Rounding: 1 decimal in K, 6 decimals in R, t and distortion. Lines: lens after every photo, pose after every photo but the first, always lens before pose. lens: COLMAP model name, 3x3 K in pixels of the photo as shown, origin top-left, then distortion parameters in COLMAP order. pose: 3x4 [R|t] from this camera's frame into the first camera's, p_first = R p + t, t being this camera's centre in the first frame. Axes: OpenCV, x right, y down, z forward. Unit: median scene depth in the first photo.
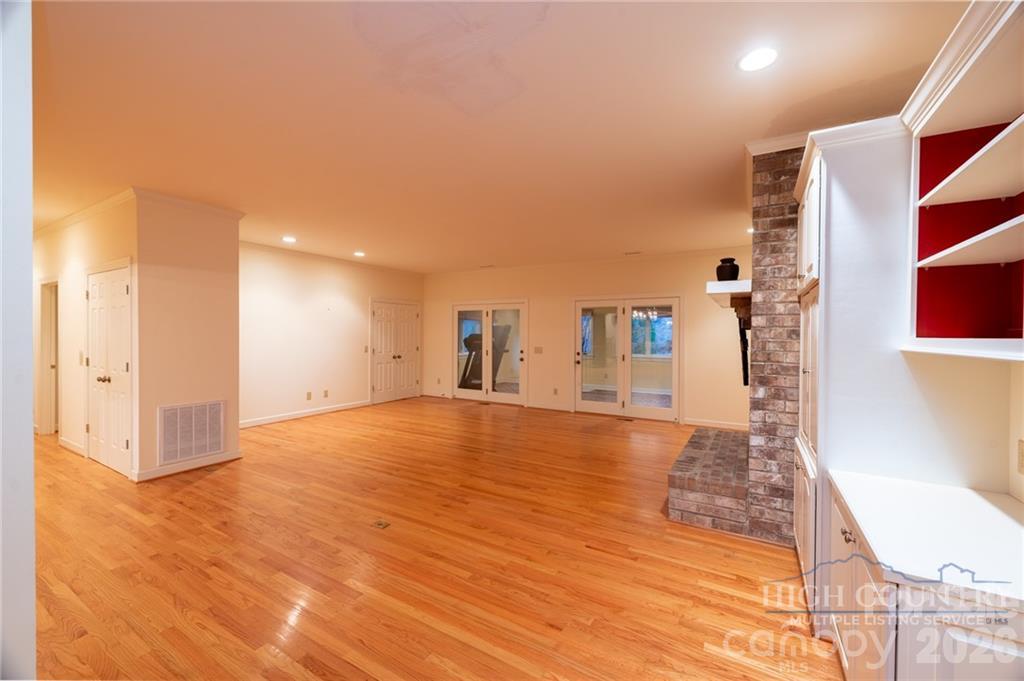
lens RADIAL K [[406.2, 0, 512.7], [0, 406.2, 338.4], [0, 0, 1]] dist [0.001251, -0.000293]
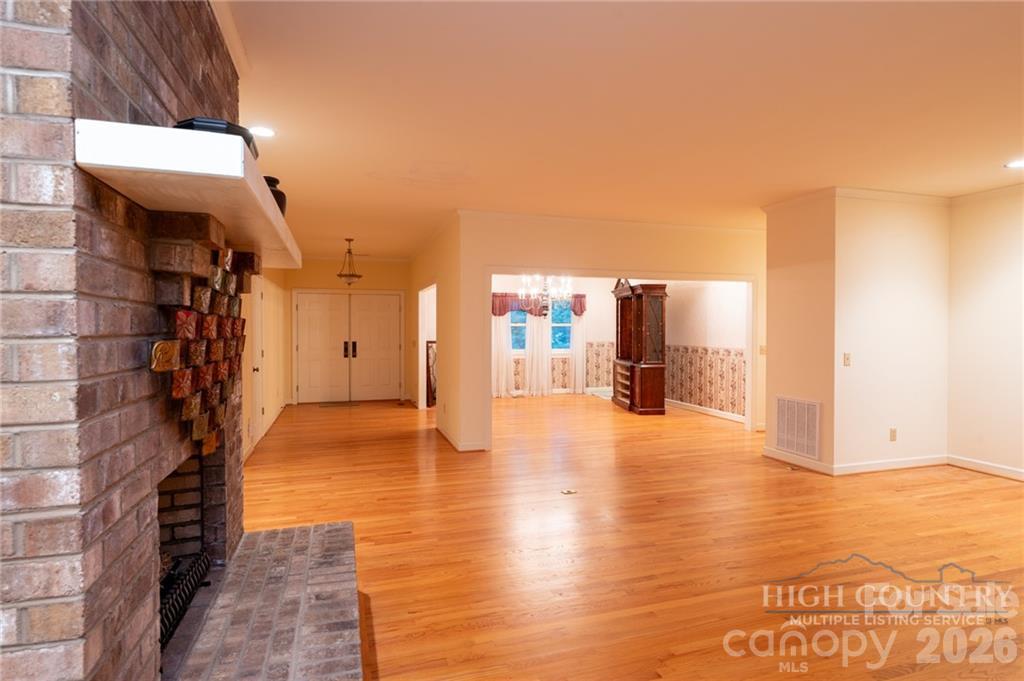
lens RADIAL K [[543.8, 0, 515.6], [0, 543.8, 331.7], [0, 0, 1]] dist [0.001373, -0.001325]
pose [[-0.662053, -0.000796, -0.749456, 0.829161], [-0.012645, 0.999869, 0.010108, -0.012208], [0.749350, 0.016169, -0.661977, 1.681354]]
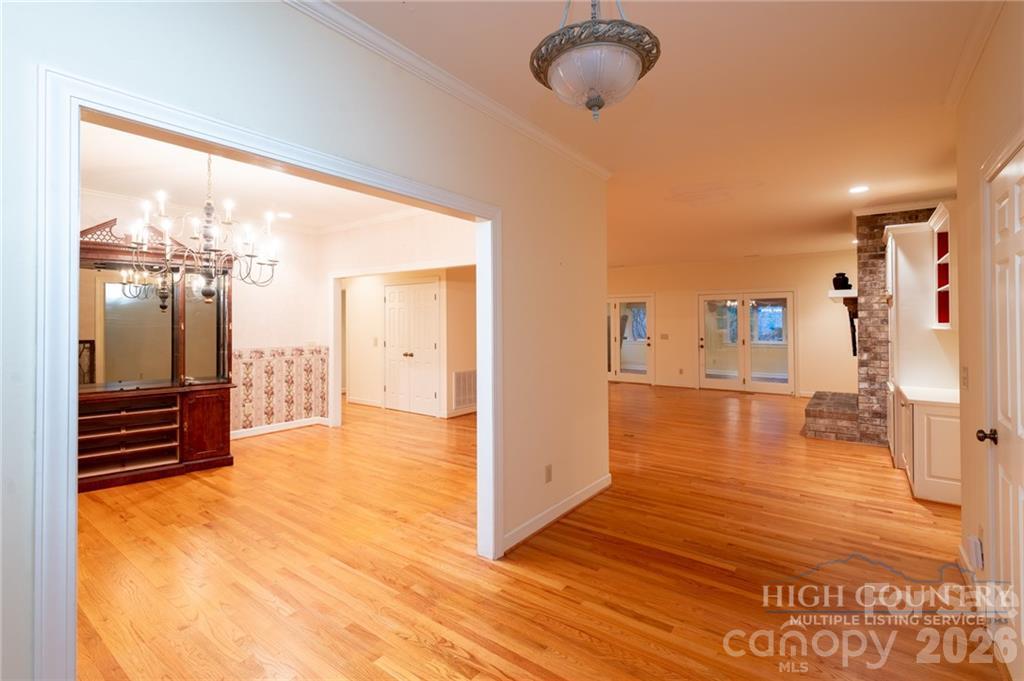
lens RADIAL K [[461.7, 0, 516.3], [0, 461.7, 317.4], [0, 0, 1]] dist [0.000348, 0.000503]
pose [[0.994624, -0.009587, -0.103106, -0.516781], [0.007120, 0.999680, -0.024273, 0.006276], [0.103306, 0.023409, 0.994374, -0.869270]]
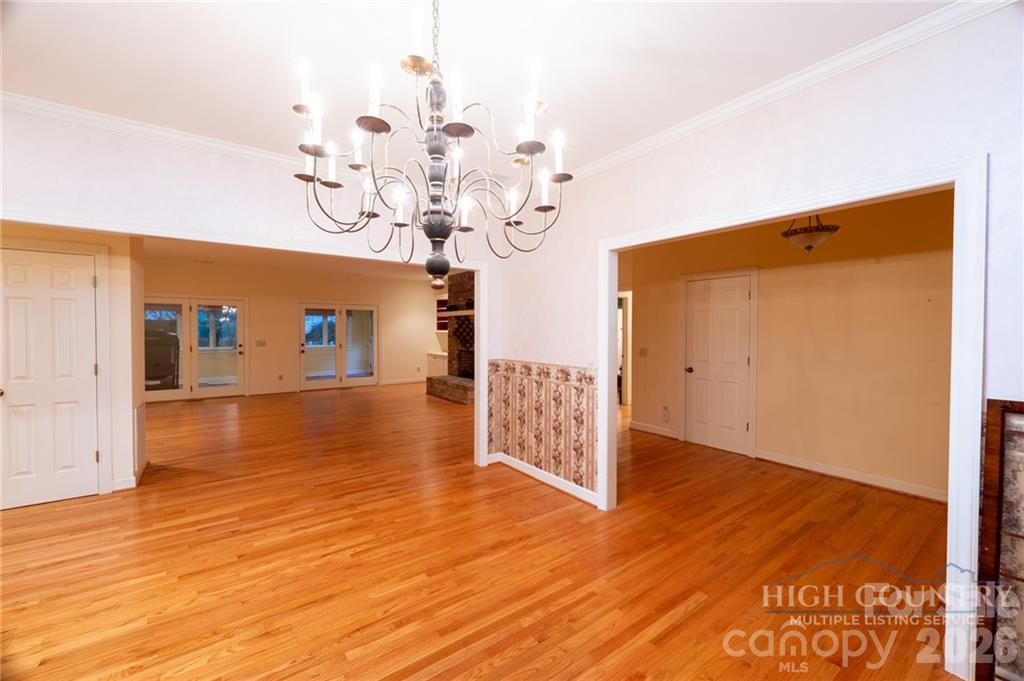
lens RADIAL K [[406.2, 0, 513.1], [0, 406.2, 337.5], [0, 0, 1]] dist [0.001251, -0.000293]
pose [[0.393548, -0.022108, 0.919038, -1.612626], [0.009197, 0.999755, 0.020111, -0.008018], [-0.919258, 0.000538, 0.393655, -0.208552]]
